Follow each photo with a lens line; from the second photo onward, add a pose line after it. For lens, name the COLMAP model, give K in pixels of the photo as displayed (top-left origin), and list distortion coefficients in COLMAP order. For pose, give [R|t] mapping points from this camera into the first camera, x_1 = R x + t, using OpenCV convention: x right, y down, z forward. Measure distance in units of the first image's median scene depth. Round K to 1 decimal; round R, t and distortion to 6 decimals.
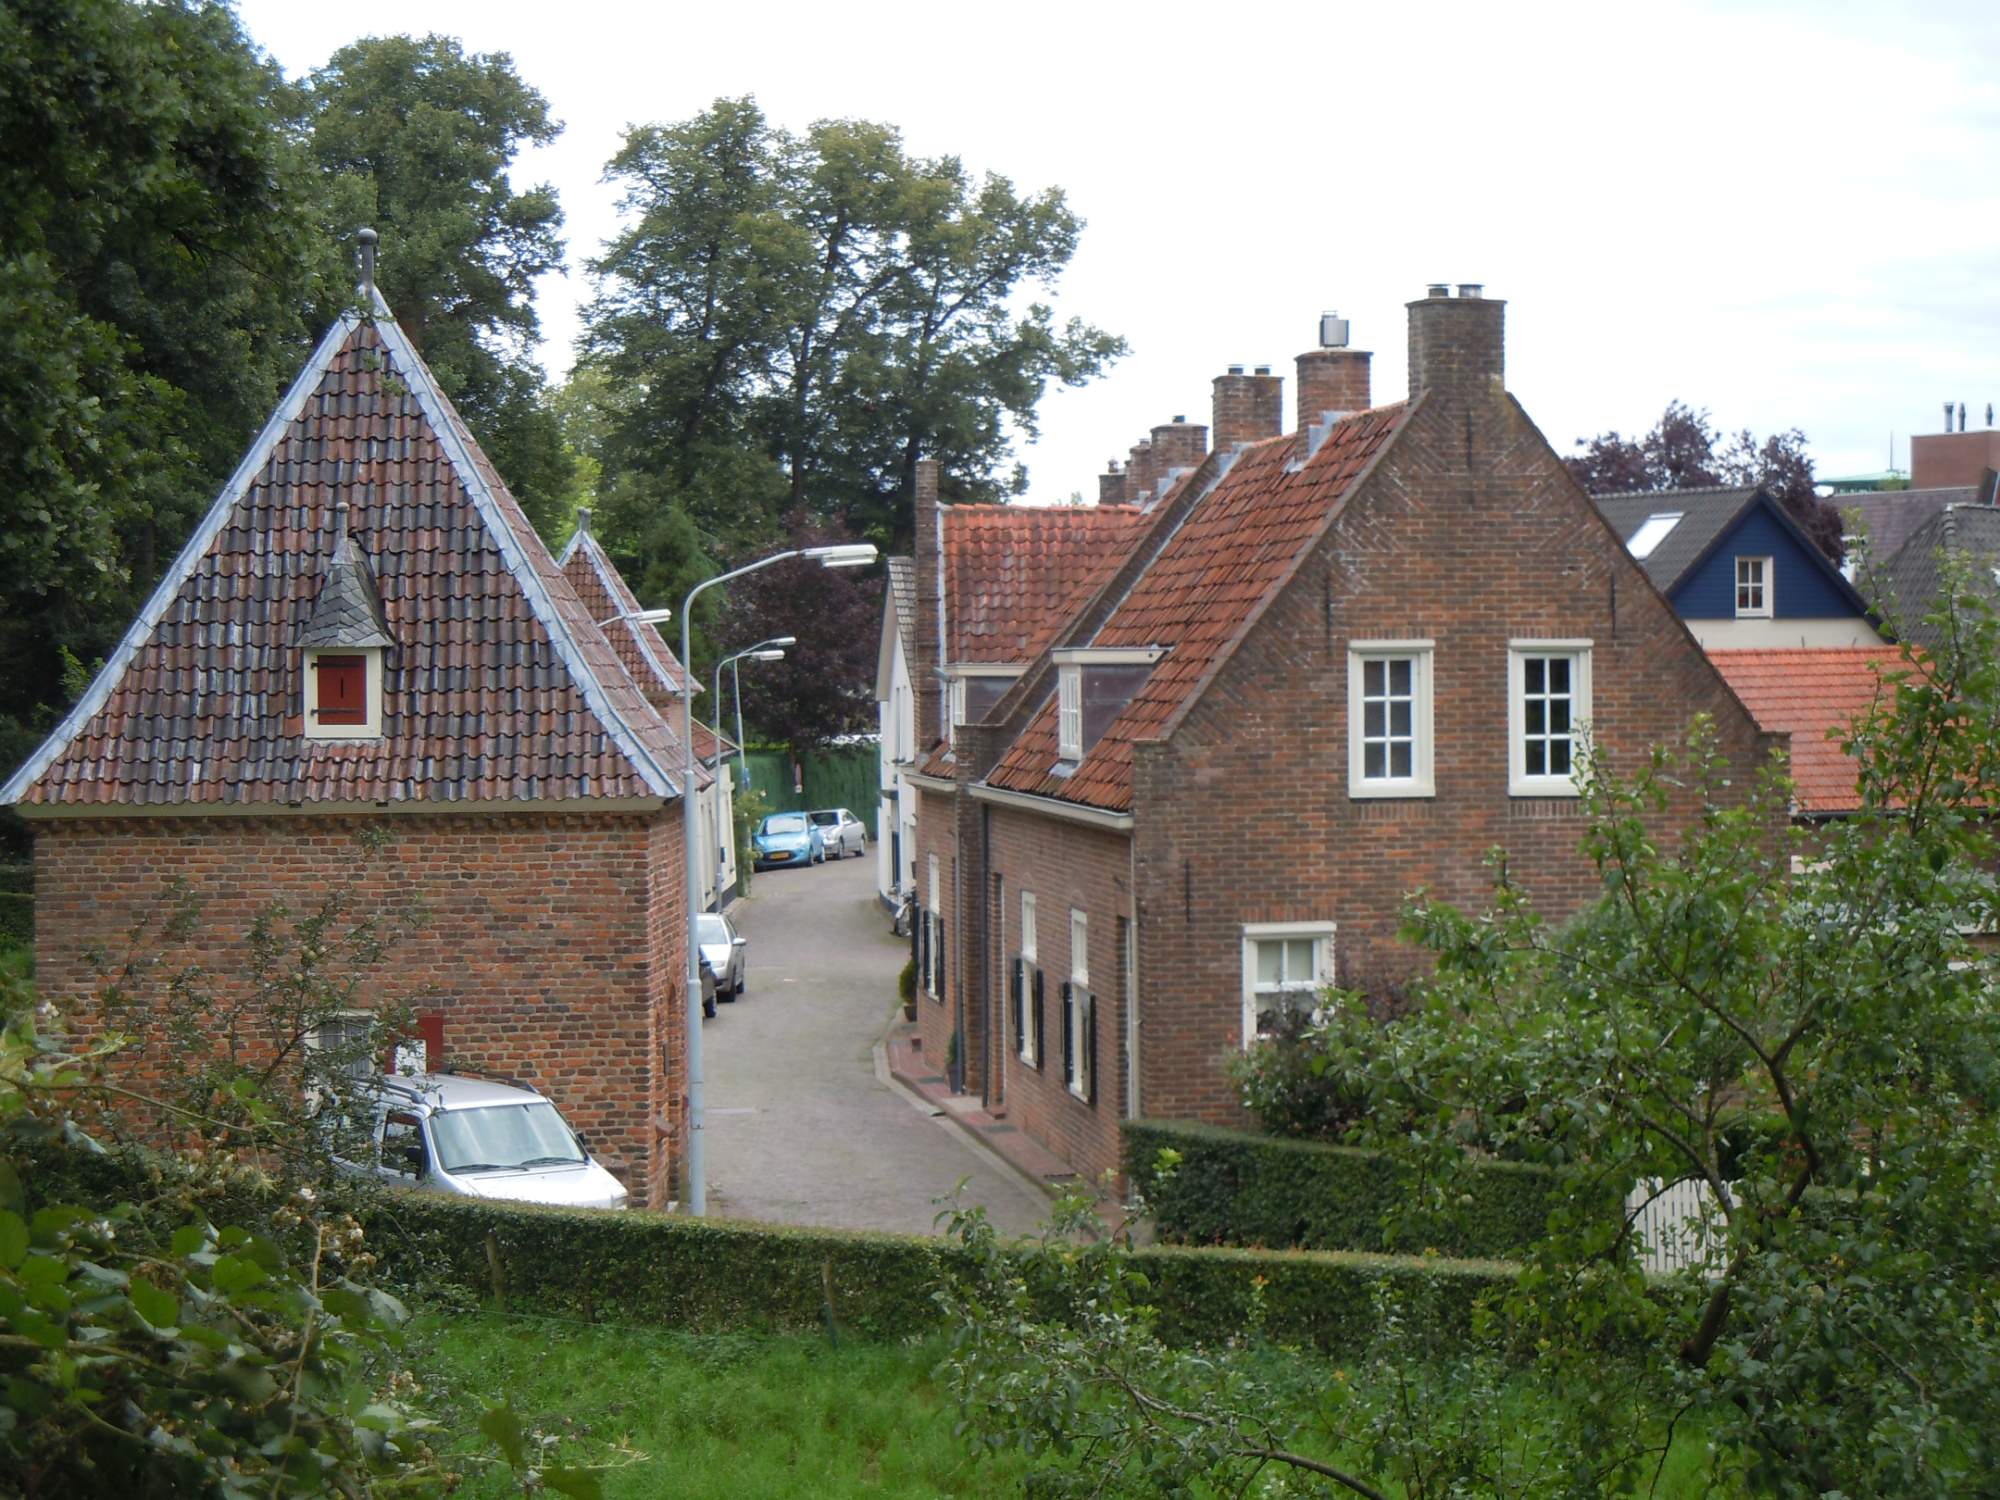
lens RADIAL K [[4941.2, 0, 999.8], [0, 4941.2, 741.0], [0, 0, 1]] dist [0.252965, 0.000000]
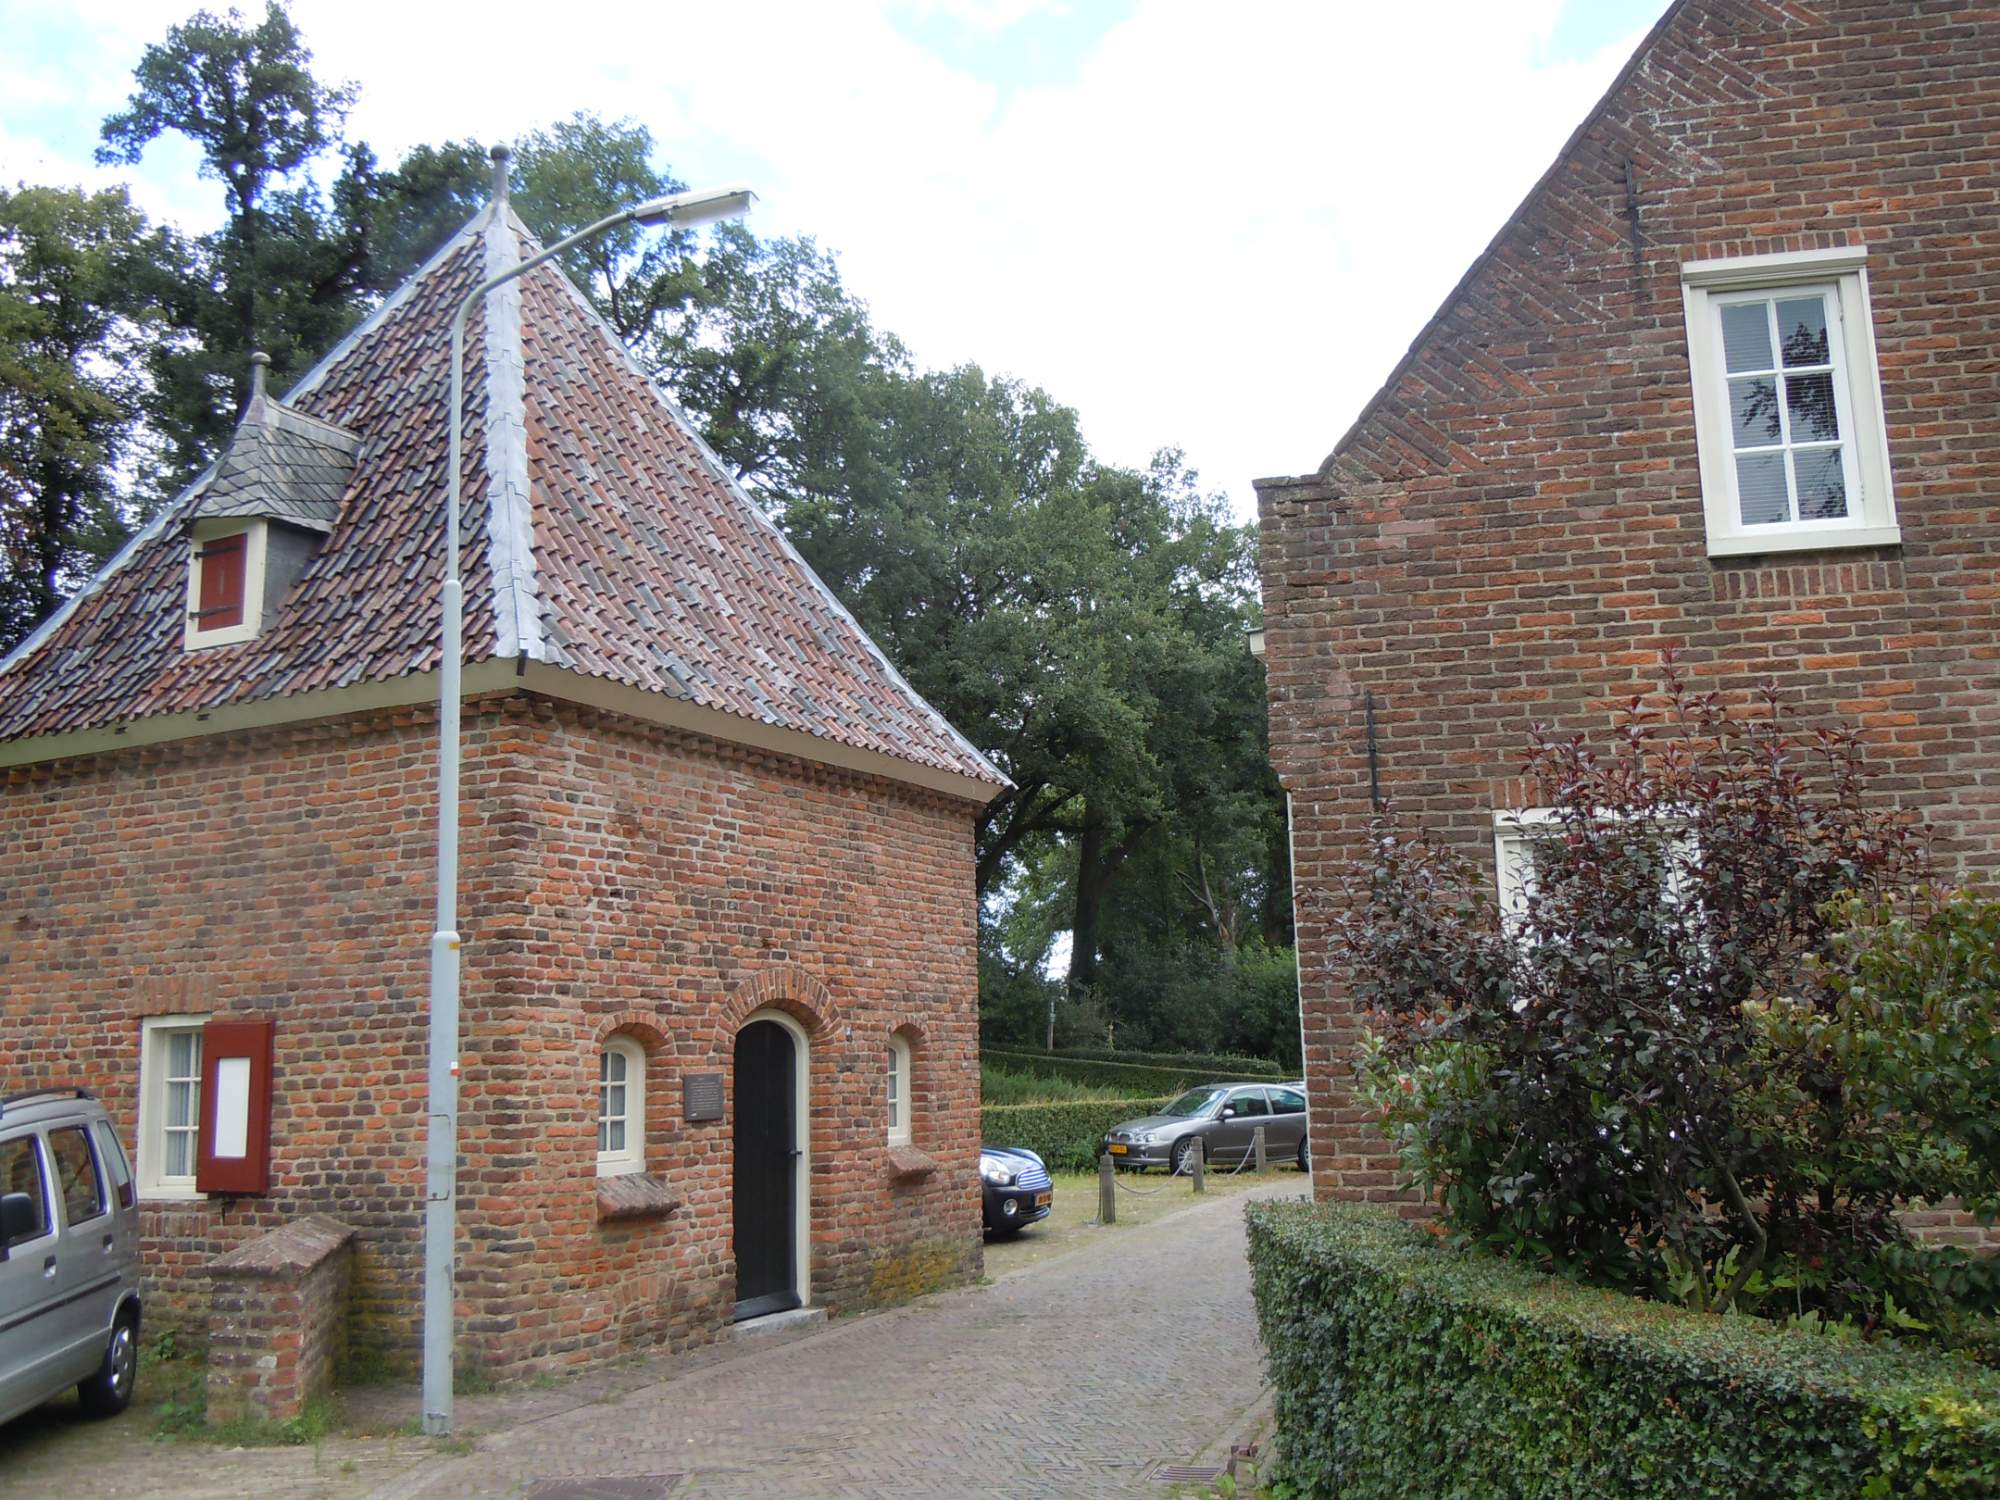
lens RADIAL K [[1761.5, 0, 1006.6], [0, 1761.5, 750.7], [0, 0, 1]] dist [0.029000, -0.079610]
pose [[0.892797, -0.092980, -0.440758, 0.085625], [0.012818, 0.983313, -0.181471, 0.063764], [0.450277, 0.156367, 0.879091, 0.824977]]
